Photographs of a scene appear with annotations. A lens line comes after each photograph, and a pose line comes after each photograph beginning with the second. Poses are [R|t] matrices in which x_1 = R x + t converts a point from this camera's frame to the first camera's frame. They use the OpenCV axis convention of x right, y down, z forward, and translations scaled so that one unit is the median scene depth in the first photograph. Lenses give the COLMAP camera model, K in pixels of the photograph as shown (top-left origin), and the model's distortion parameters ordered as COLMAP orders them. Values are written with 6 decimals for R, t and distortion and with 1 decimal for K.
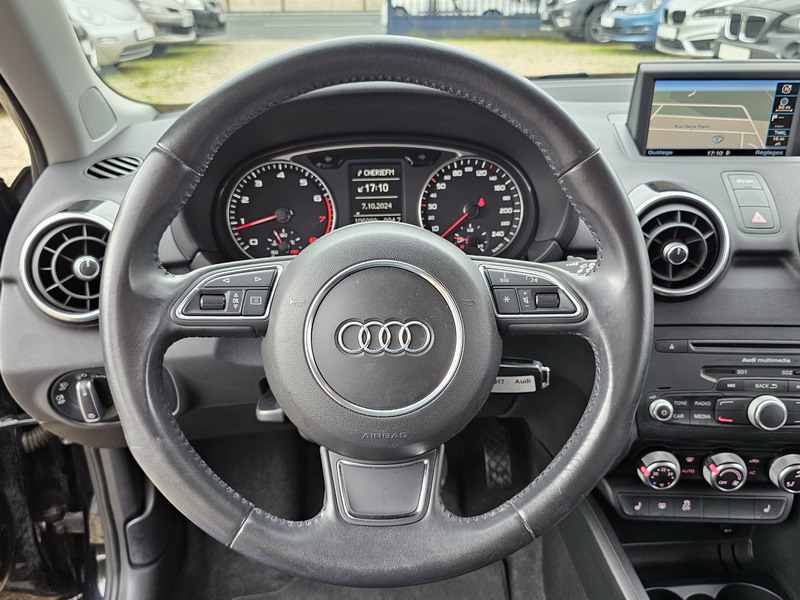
lens RADIAL K [[697.0, 0, 412.6], [0, 697.0, 300.5], [0, 0, 1]] dist [0.099502, -0.155069]
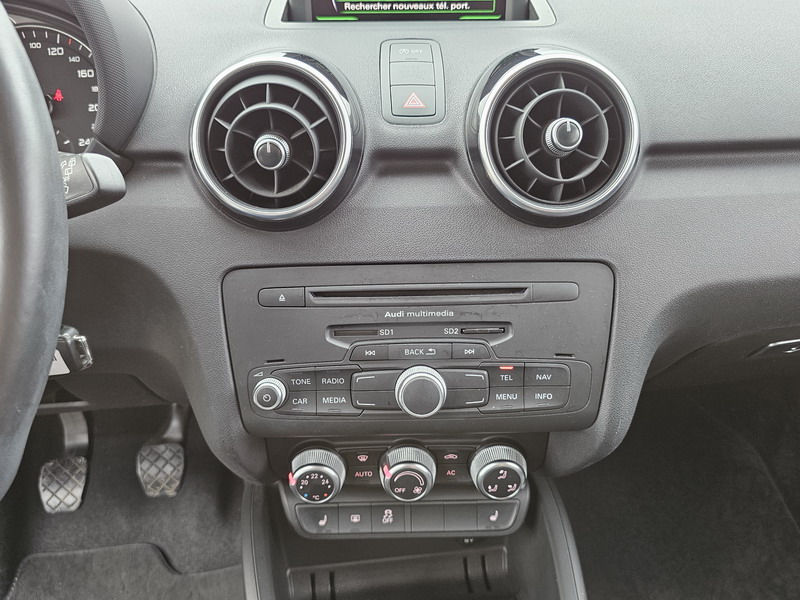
lens RADIAL K [[697.2, 0, 400.0], [0, 697.2, 300.0], [0, 0, 1]] dist [0.023916, -0.008676]
pose [[0.997948, -0.028434, 0.057376, 0.385817], [0.026230, 0.998902, 0.038811, 0.039698], [-0.058416, -0.037227, 0.997598, 0.300232]]
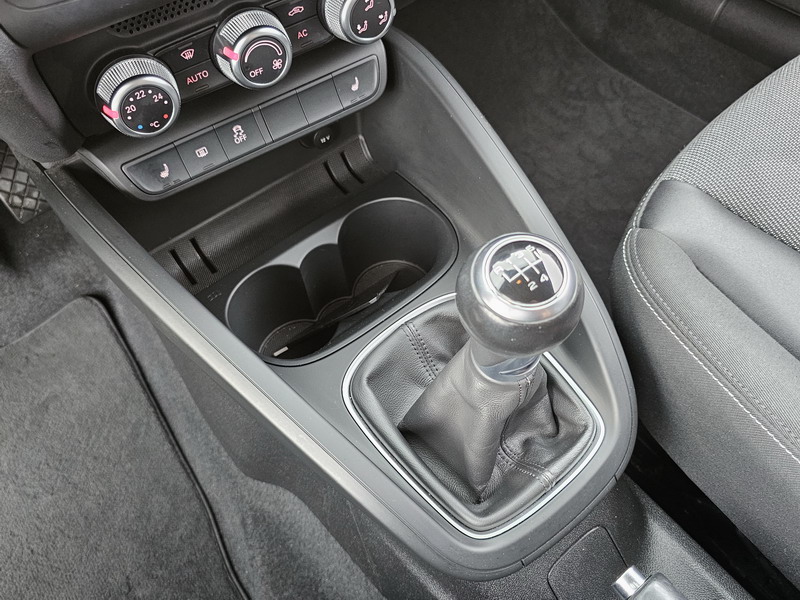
lens RADIAL K [[697.2, 0, 400.0], [0, 697.2, 300.0], [0, 0, 1]] dist [0.023916, -0.008676]
pose [[0.827230, -0.487905, 0.278638, 0.284790], [0.297945, 0.801372, 0.518683, 0.147040], [-0.476361, -0.346051, 0.808288, 0.444414]]
